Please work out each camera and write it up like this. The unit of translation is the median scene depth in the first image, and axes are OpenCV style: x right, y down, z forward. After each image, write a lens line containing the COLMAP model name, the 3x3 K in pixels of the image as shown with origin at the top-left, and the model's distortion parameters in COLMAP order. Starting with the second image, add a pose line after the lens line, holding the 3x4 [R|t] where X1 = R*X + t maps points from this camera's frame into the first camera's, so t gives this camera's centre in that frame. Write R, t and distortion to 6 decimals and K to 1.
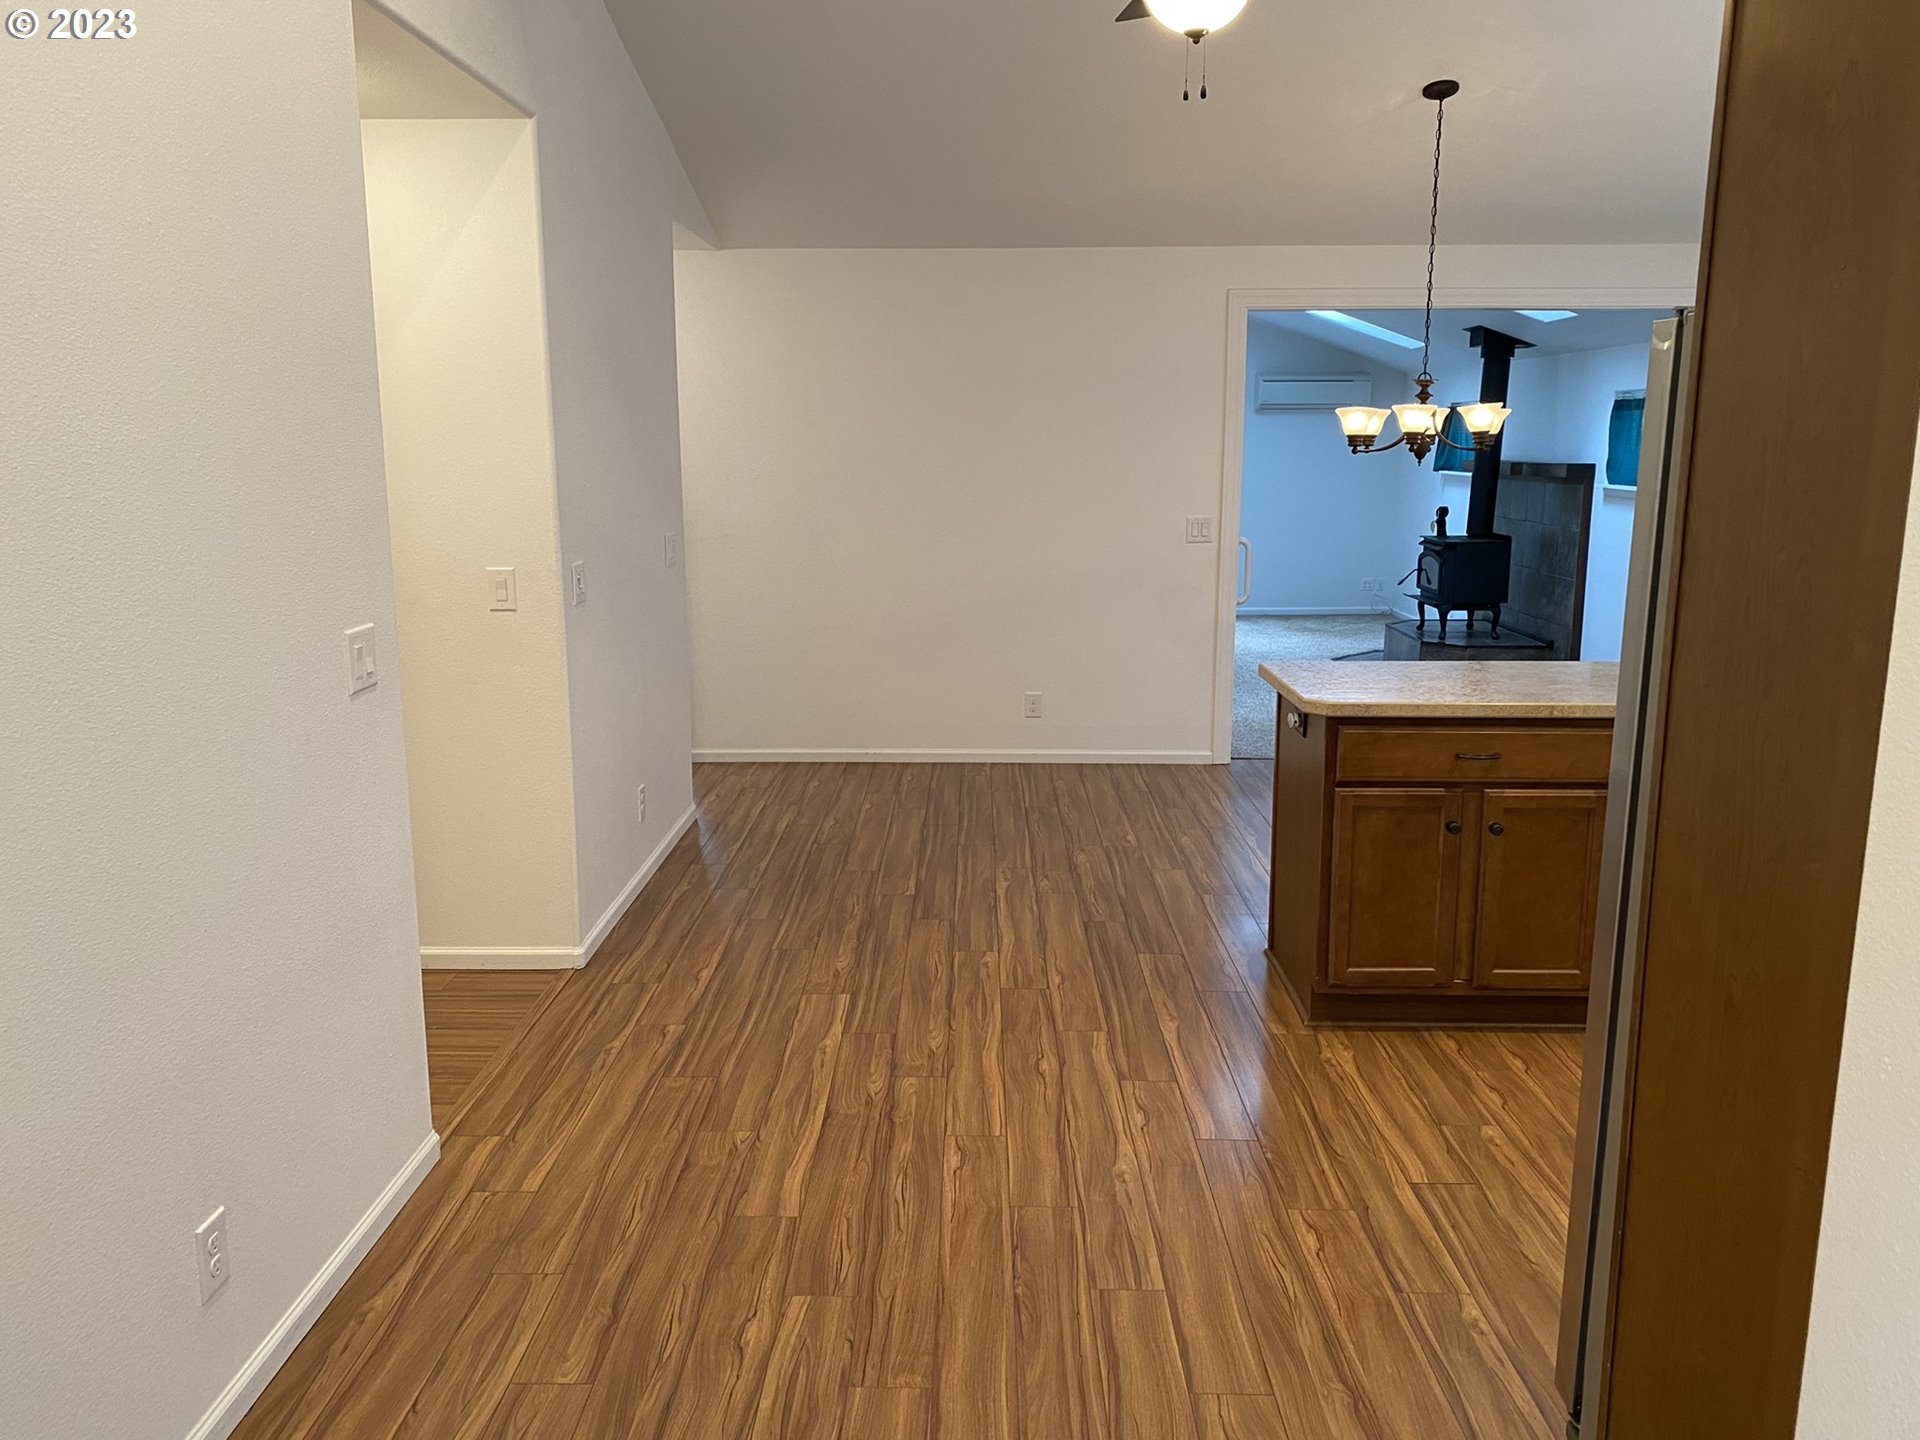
lens RADIAL K [[1469.8, 0, 960.0], [0, 1469.8, 720.0], [0, 0, 1]] dist [0.023984, -0.006492]
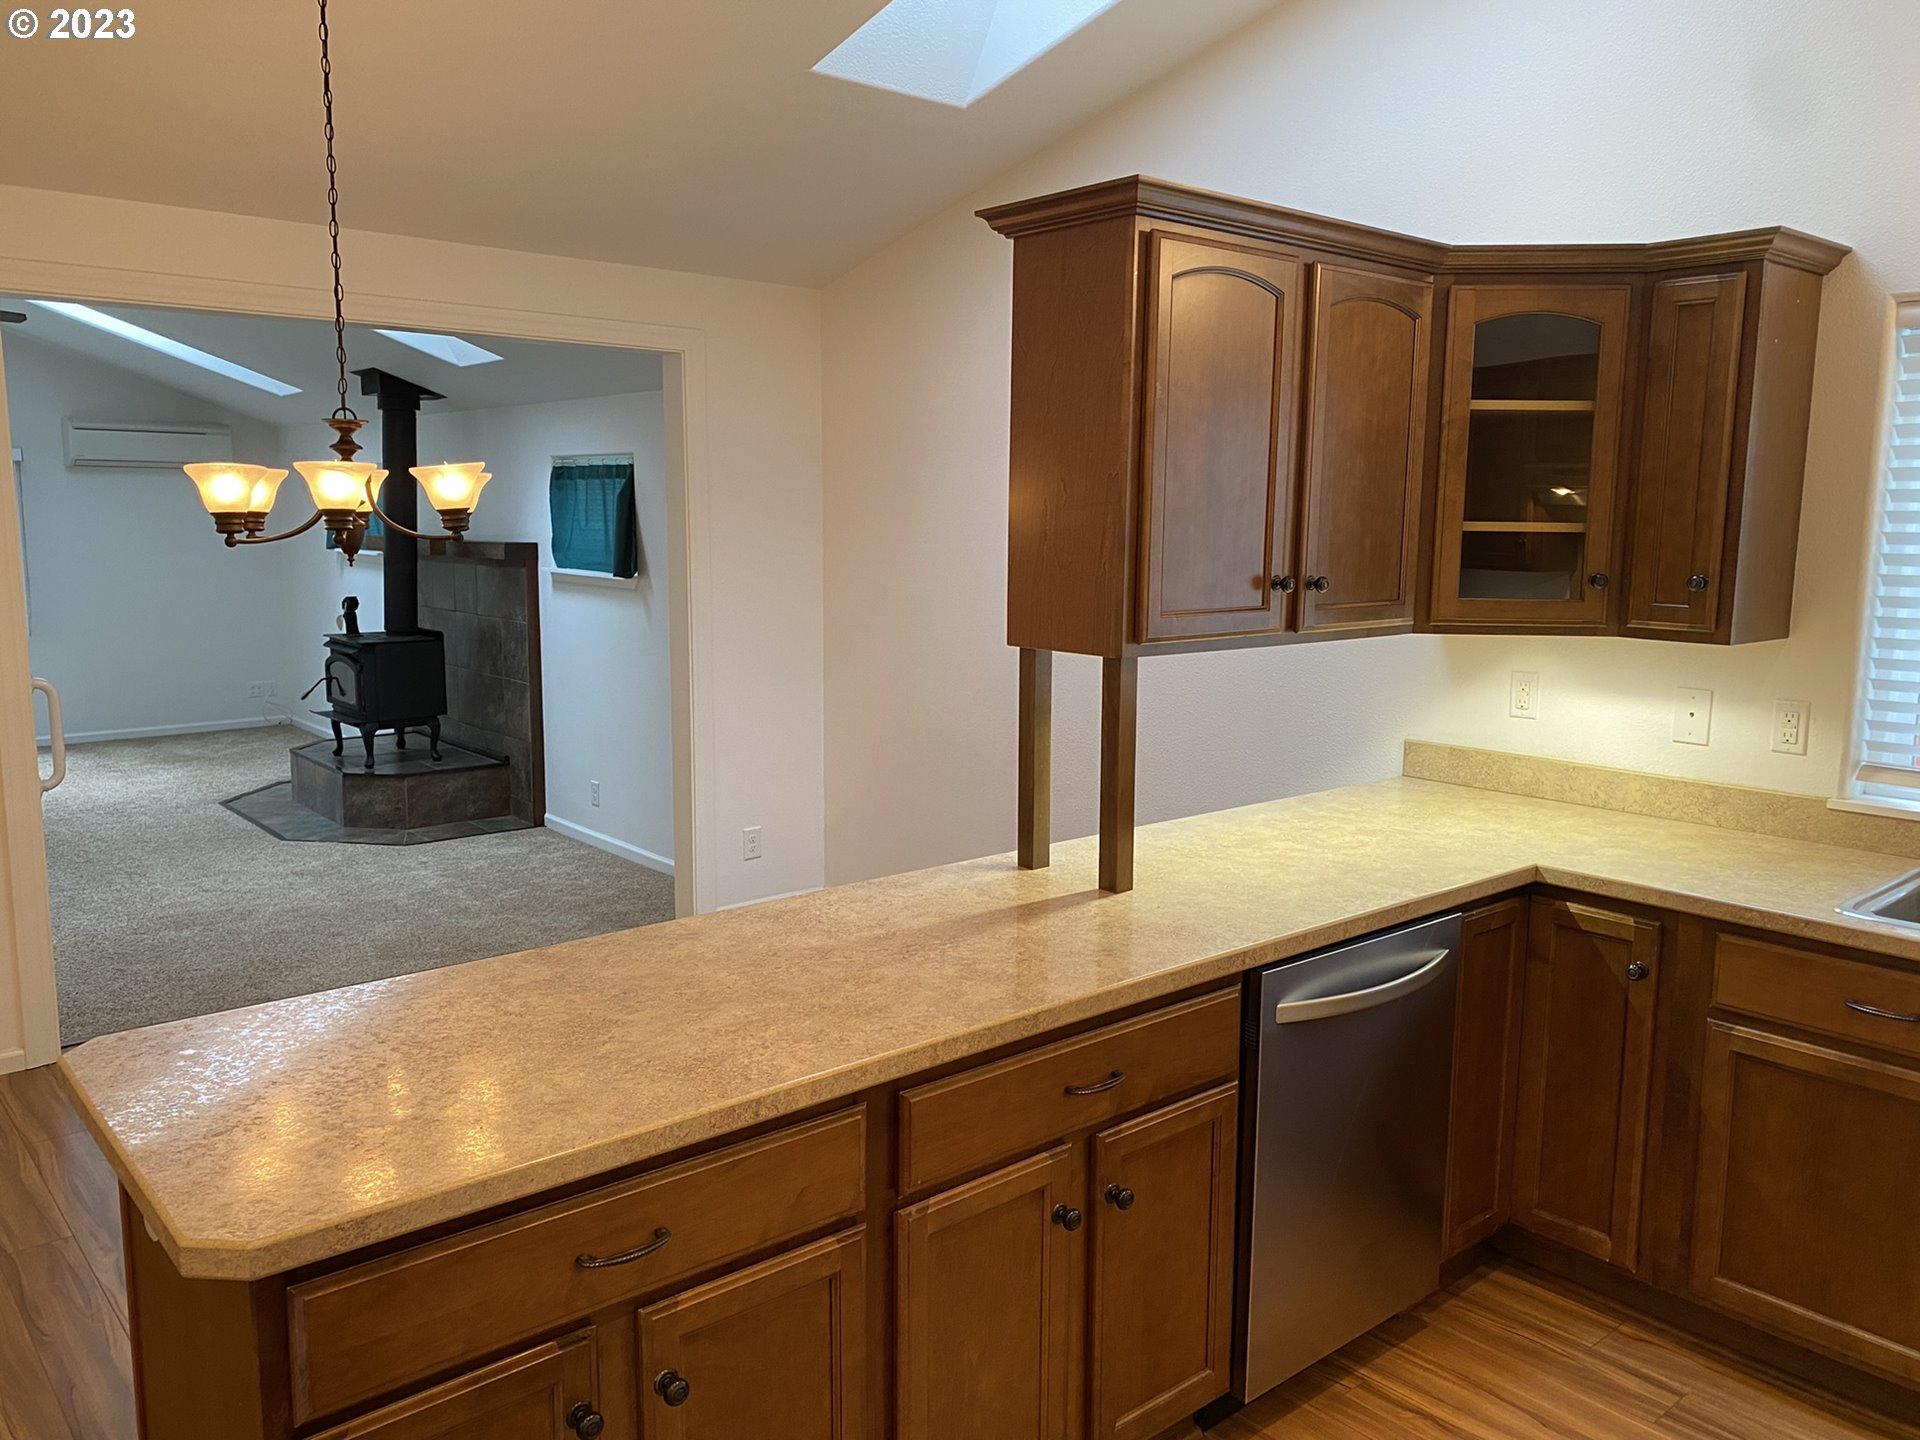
lens RADIAL K [[1472.3, 0, 945.1], [0, 1472.3, 722.9], [0, 0, 1]] dist [-0.001255, -0.001557]
pose [[0.755287, -0.088436, 0.649400, 0.058368], [0.115078, 0.993355, 0.001435, -0.046915], [-0.645212, 0.073648, 0.760446, 0.227674]]
